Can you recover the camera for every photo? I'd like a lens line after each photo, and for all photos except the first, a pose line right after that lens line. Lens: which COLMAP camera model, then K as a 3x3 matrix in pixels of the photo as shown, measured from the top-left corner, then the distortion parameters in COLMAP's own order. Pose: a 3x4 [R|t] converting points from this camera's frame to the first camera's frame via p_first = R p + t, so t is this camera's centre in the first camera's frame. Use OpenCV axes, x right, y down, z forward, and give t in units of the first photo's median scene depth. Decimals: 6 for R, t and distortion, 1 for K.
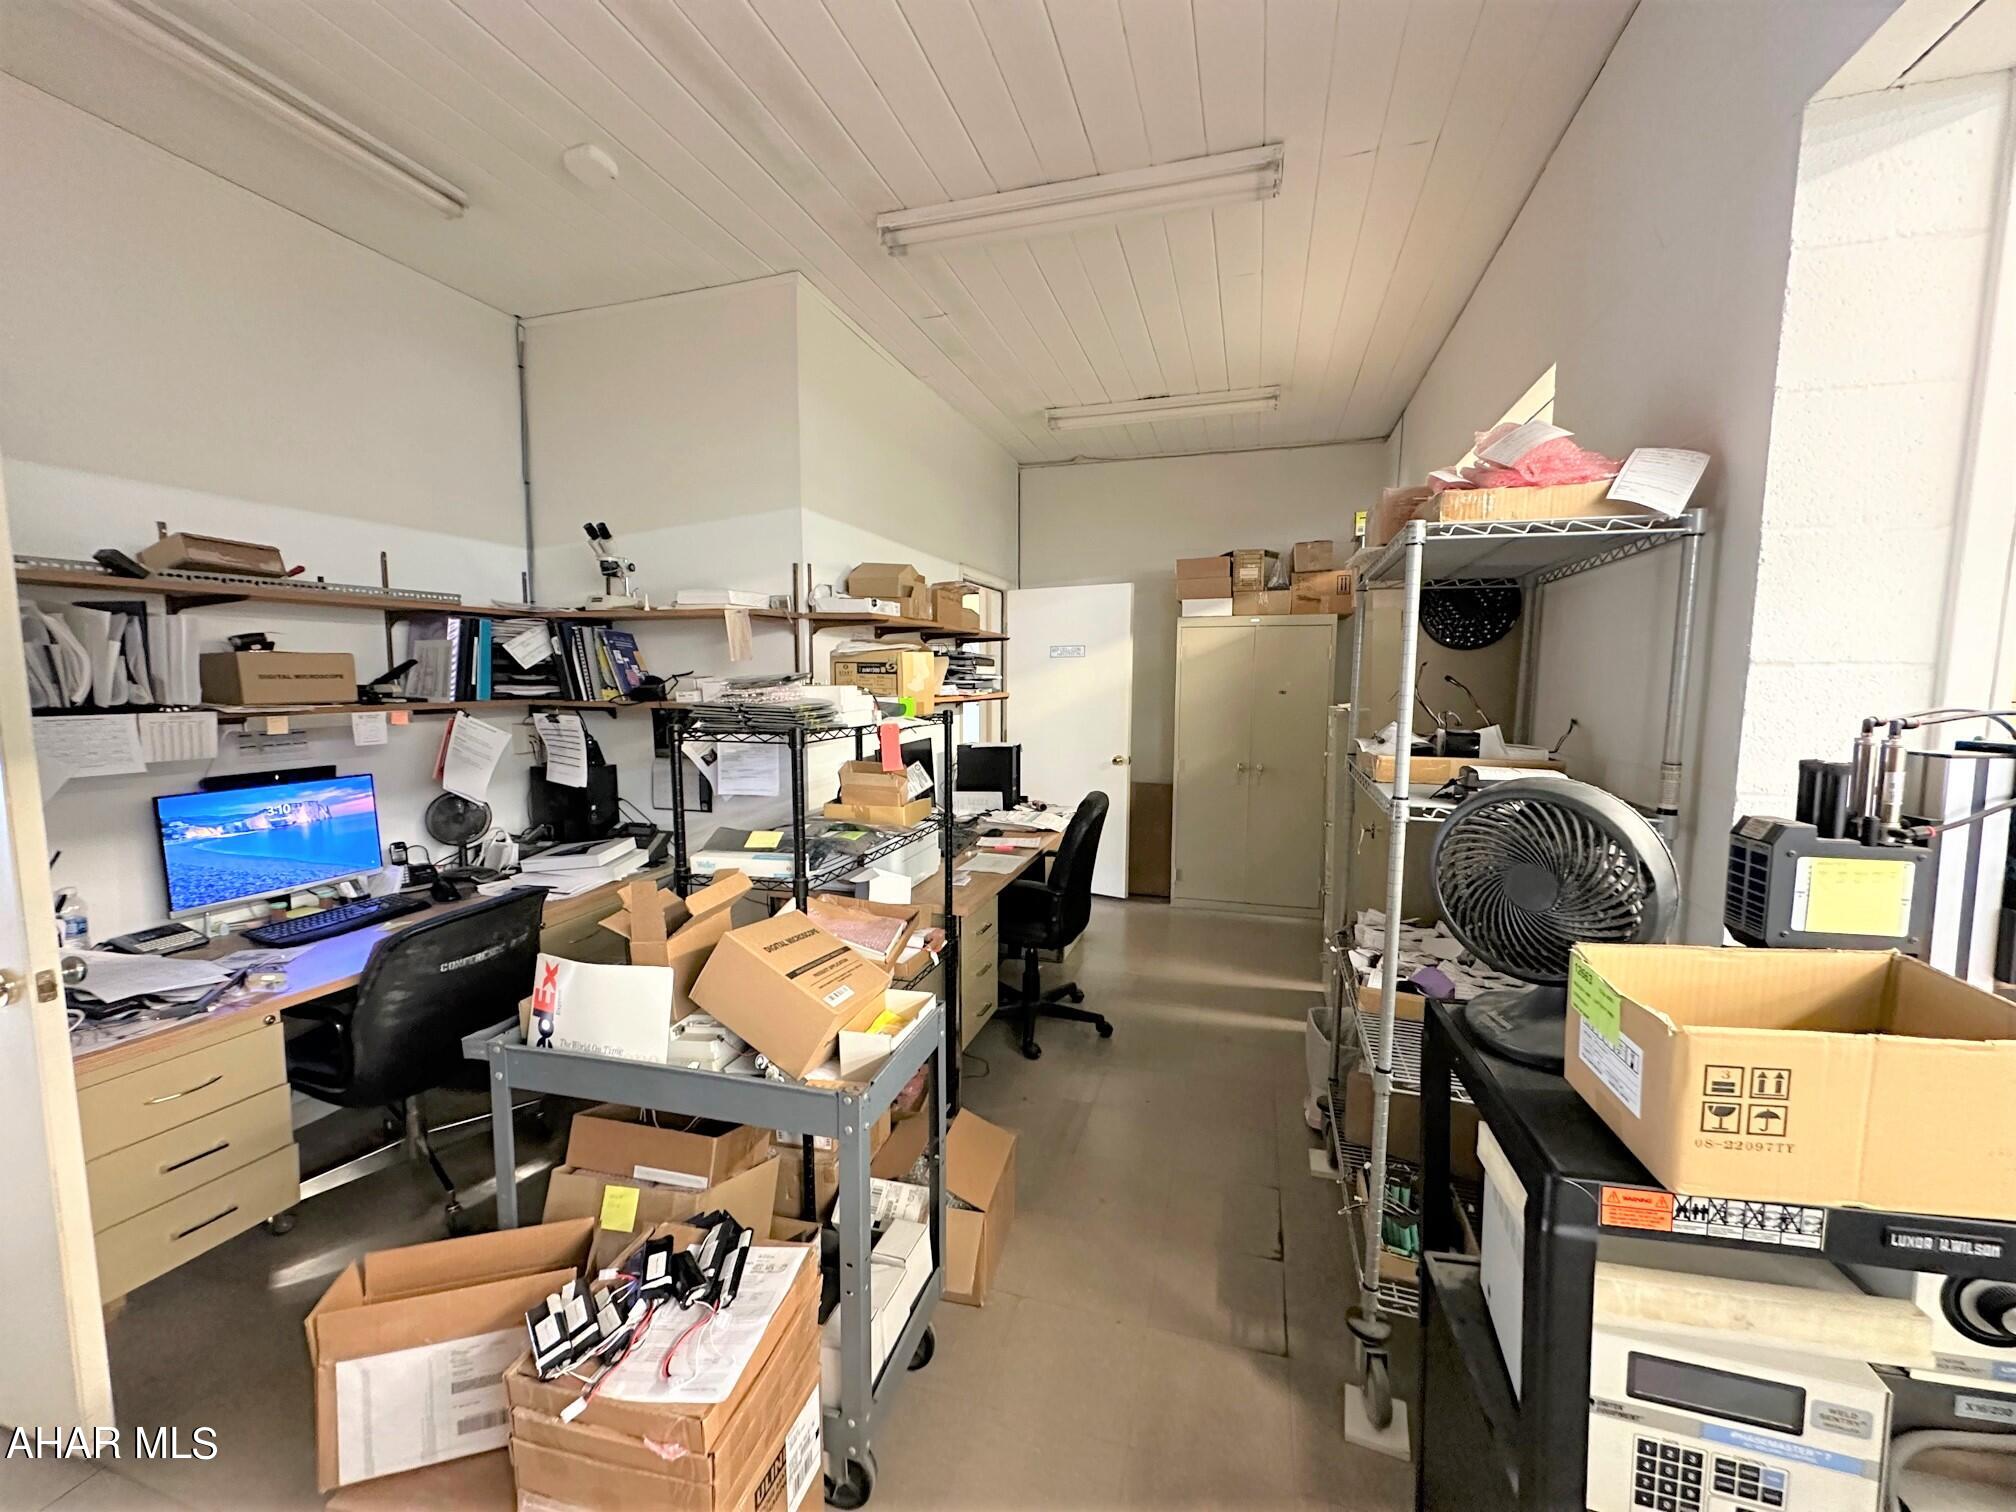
lens RADIAL K [[802.9, 0, 1008.0], [0, 802.9, 756.0], [0, 0, 1]] dist [-0.001257, 0.000471]
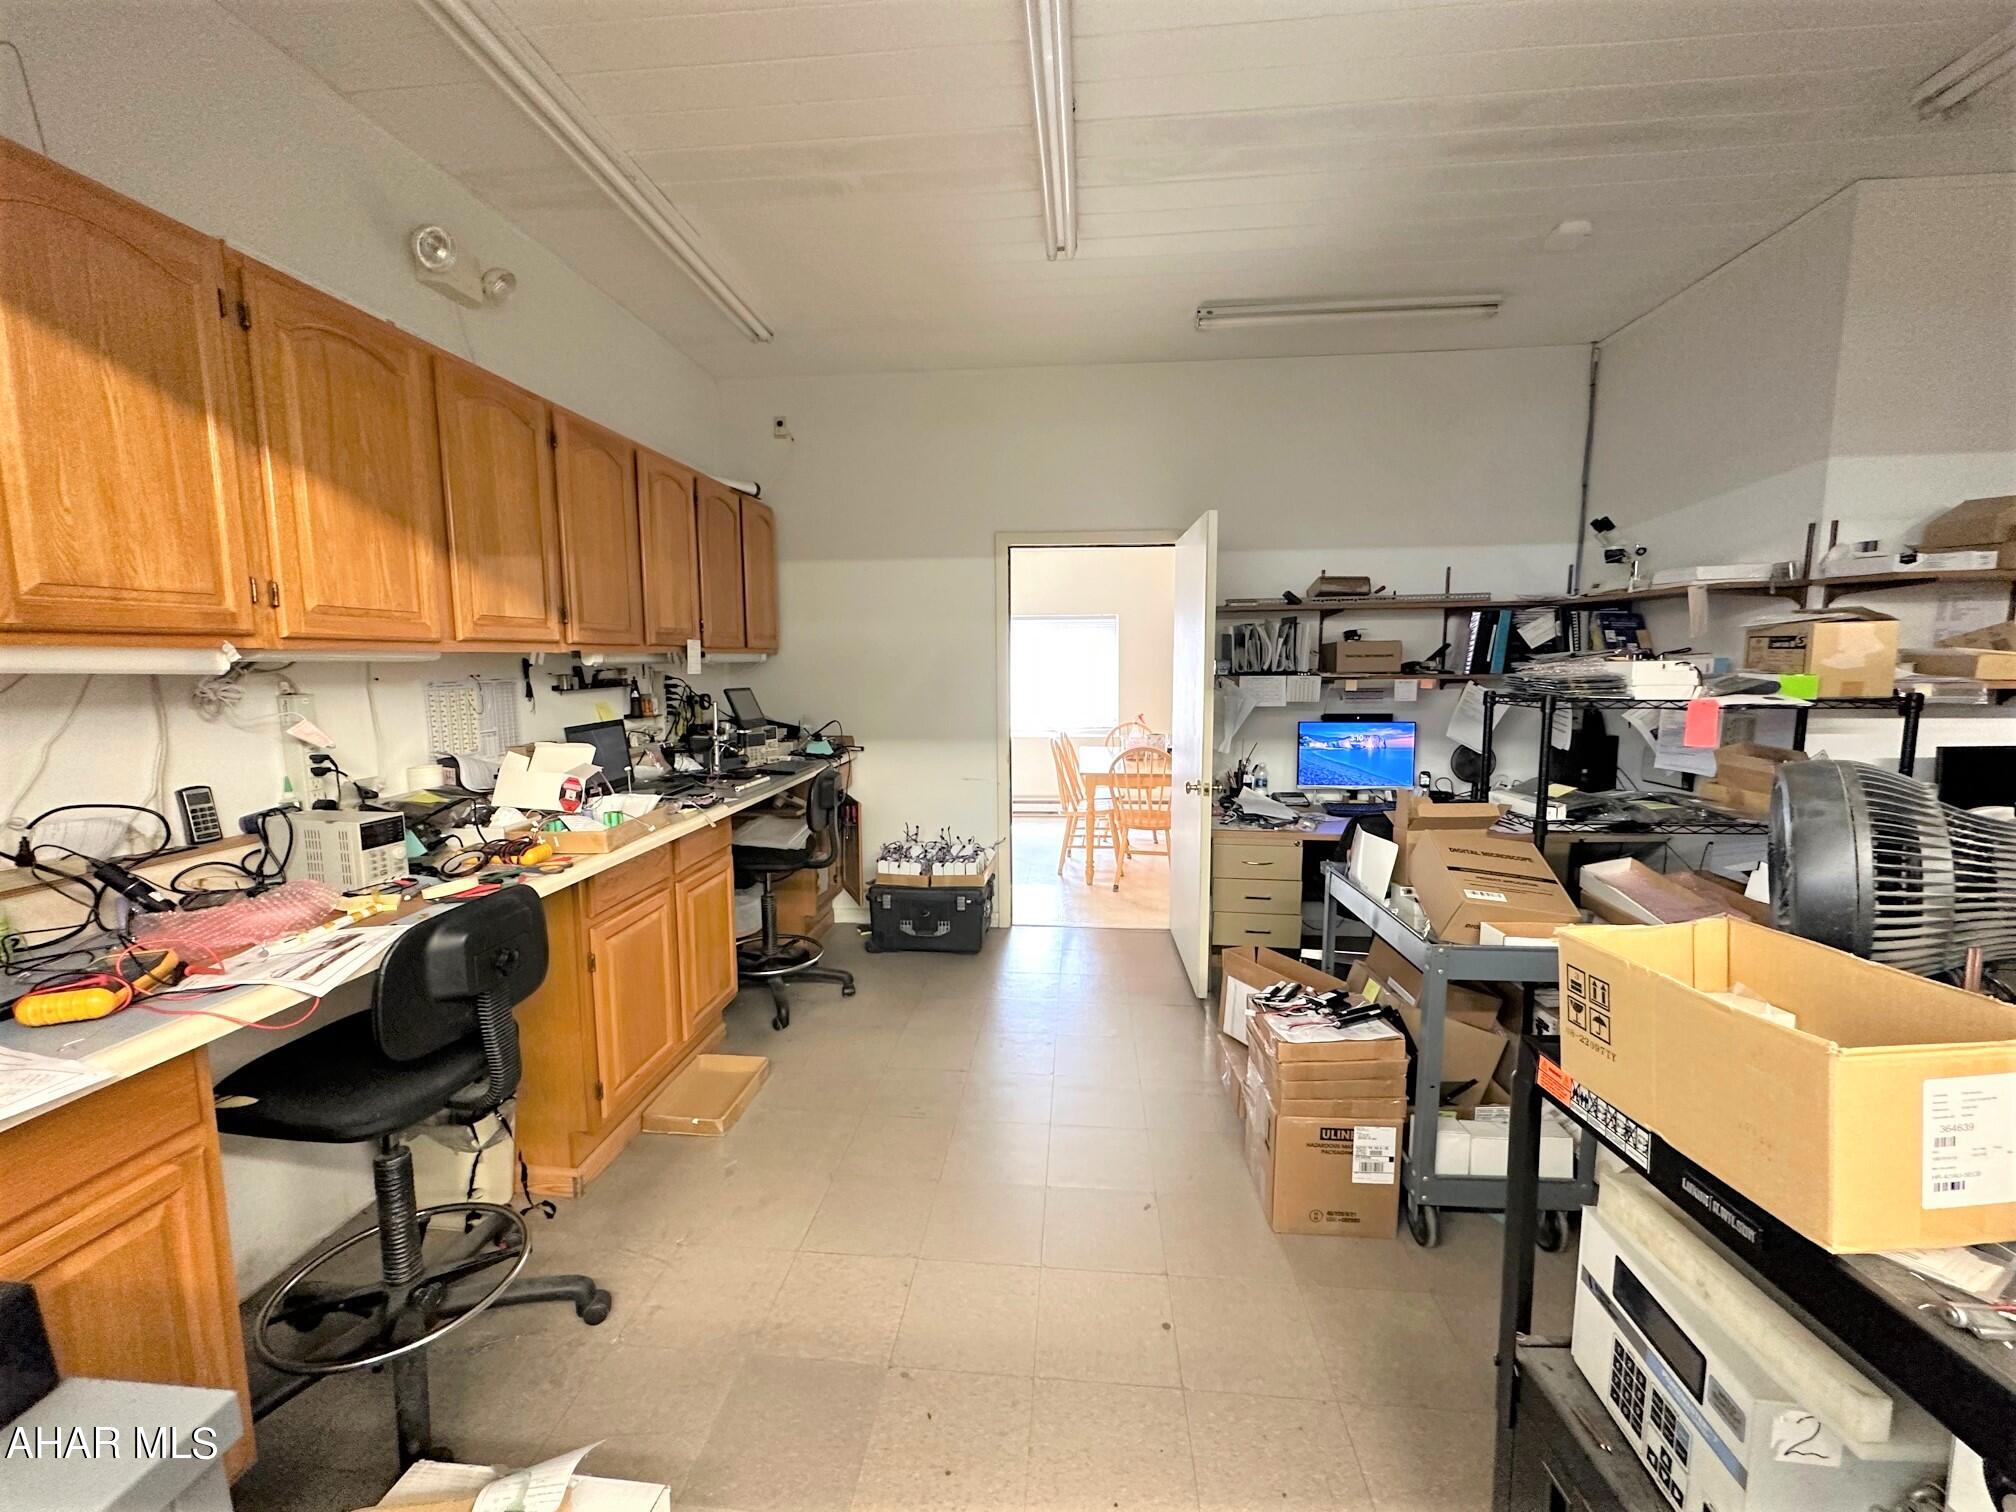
lens RADIAL K [[802.9, 0, 1008.0], [0, 802.9, 756.0], [0, 0, 1]] dist [-0.001257, 0.000471]
pose [[0.202290, 0.114948, -0.972556, 0.551505], [-0.089576, 0.991097, 0.098508, 0.006764], [0.975220, 0.067190, 0.210785, -0.036676]]
